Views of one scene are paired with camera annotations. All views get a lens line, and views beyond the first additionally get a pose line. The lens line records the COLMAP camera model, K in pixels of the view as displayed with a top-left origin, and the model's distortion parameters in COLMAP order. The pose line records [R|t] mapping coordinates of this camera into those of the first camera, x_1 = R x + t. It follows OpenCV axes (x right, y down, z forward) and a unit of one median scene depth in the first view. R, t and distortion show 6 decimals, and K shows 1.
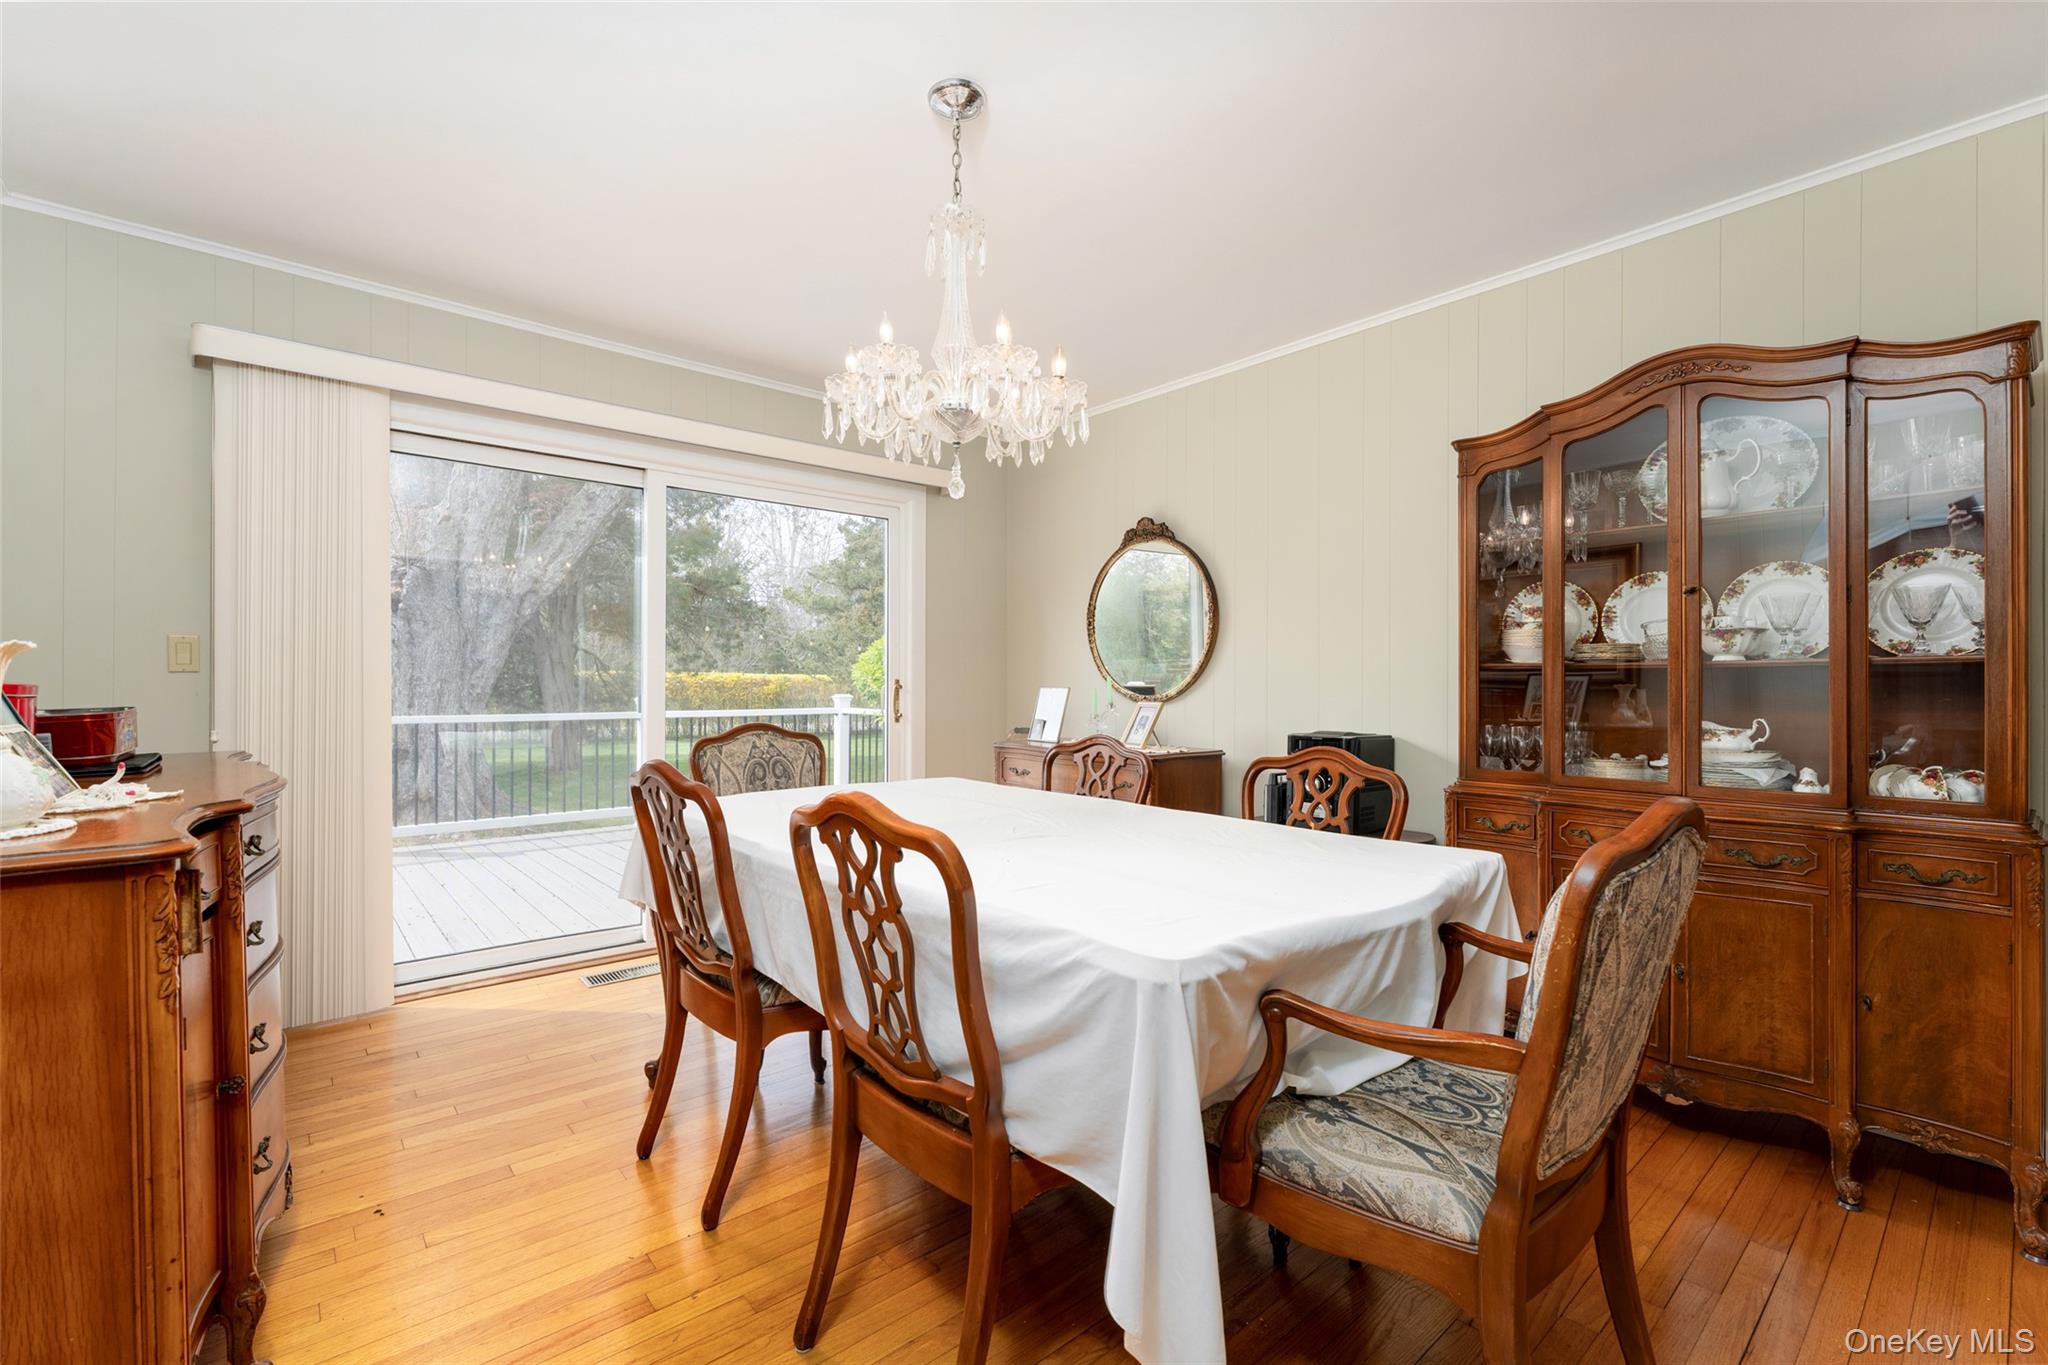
lens RADIAL K [[857.5, 0, 1024.0], [0, 857.5, 682.5], [0, 0, 1]] dist [-0.002138, -0.000028]
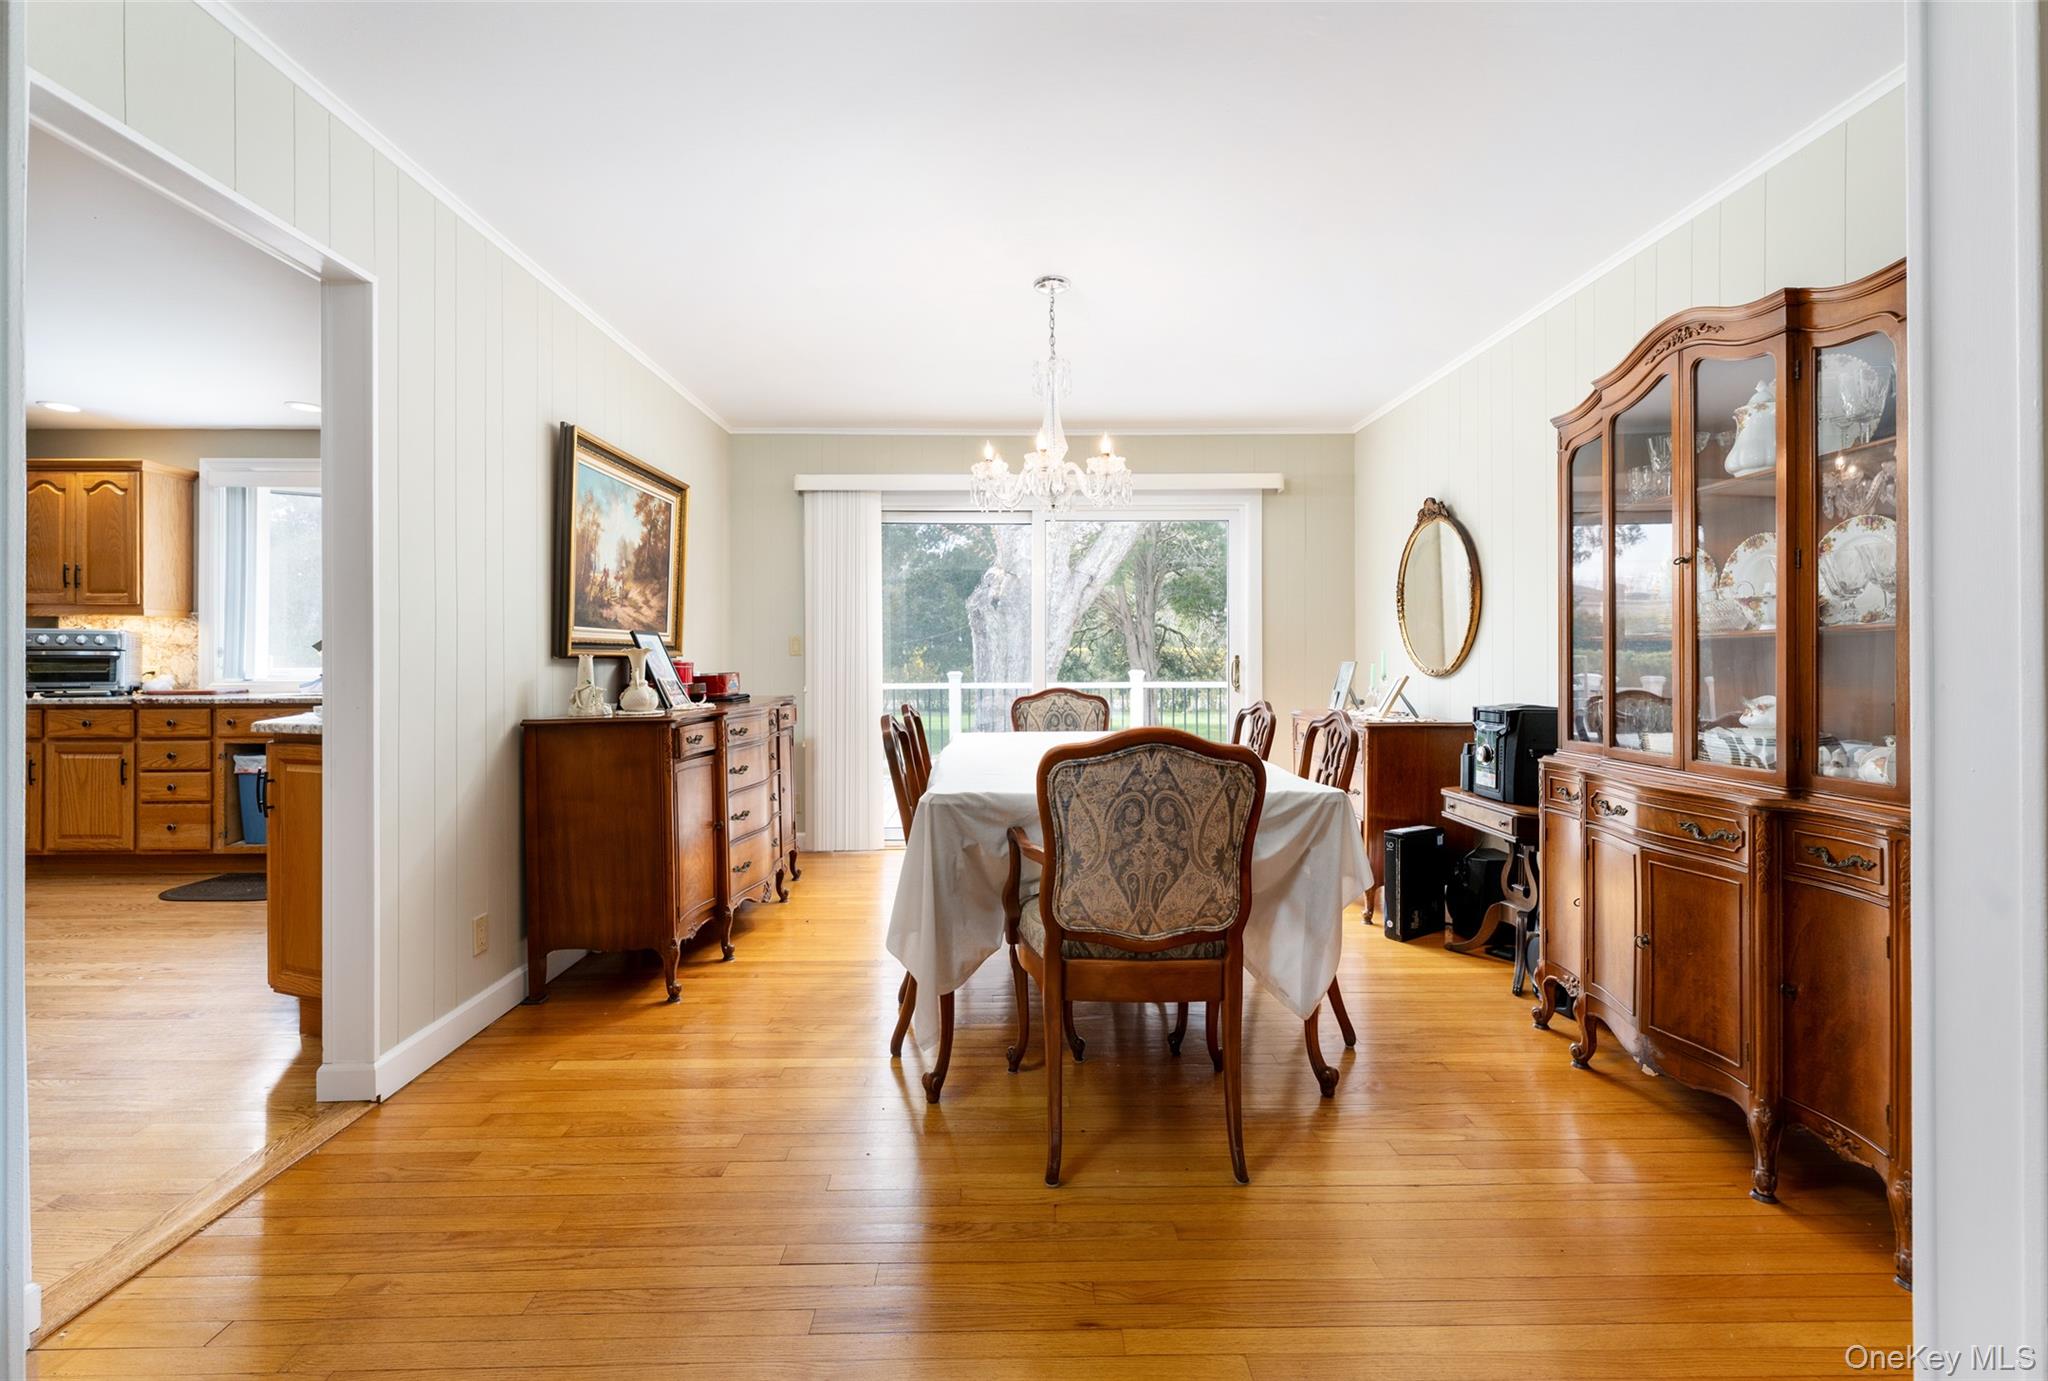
lens RADIAL K [[852.1, 0, 1019.2], [0, 852.1, 660.7], [0, 0, 1]] dist [-0.000948, -0.000310]
pose [[0.780536, -0.005179, -0.625089, 0.639365], [0.007504, 0.999971, 0.001086, 0.000065], [0.625065, -0.005538, 0.780553, -0.188901]]
